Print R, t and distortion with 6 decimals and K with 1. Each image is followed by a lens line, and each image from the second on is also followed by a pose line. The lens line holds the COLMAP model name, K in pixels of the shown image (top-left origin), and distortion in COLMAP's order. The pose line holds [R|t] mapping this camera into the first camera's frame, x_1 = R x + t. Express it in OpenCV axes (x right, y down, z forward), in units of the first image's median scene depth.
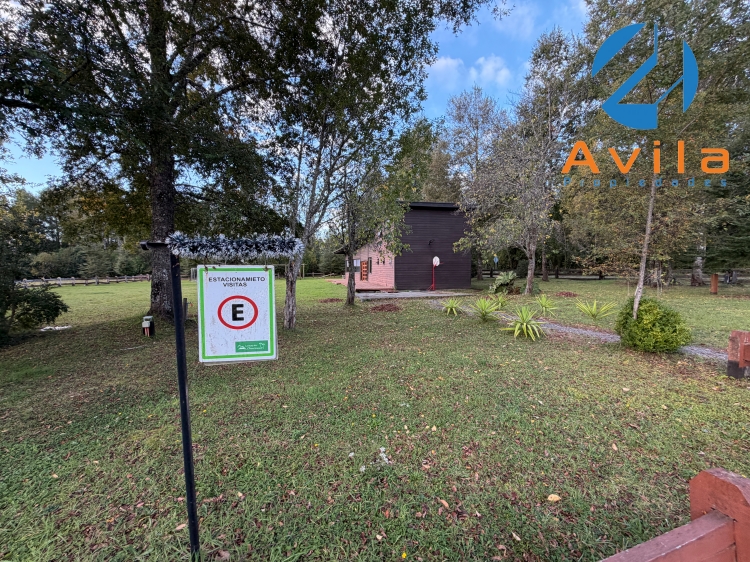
lens RADIAL K [[304.3, 0, 375.0], [0, 304.3, 281.0], [0, 0, 1]] dist [0.000616, -0.000052]
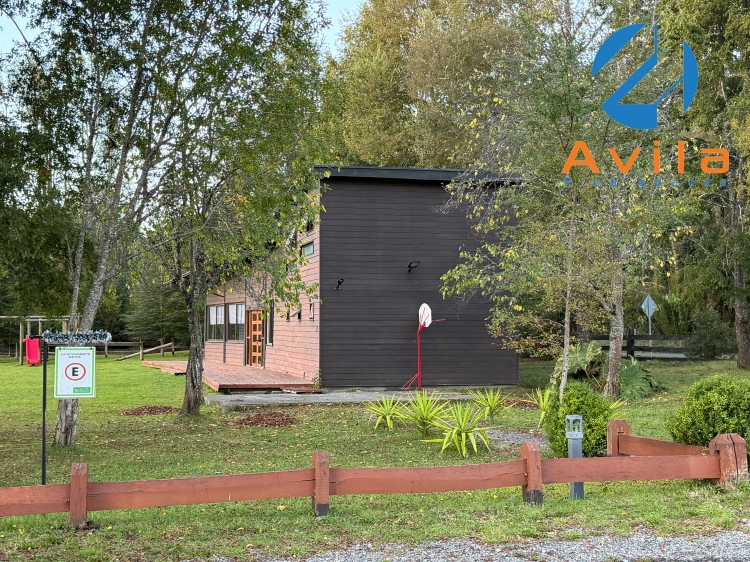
lens RADIAL K [[1052.5, 0, 375.0], [0, 1052.5, 281.0], [0, 0, 1]] dist [0.172411, -0.006902]
pose [[0.998856, 0.005883, 0.047460, 0.093347], [-0.001898, 0.996499, -0.083578, 0.007858], [-0.047785, 0.083392, 0.995370, -0.489829]]
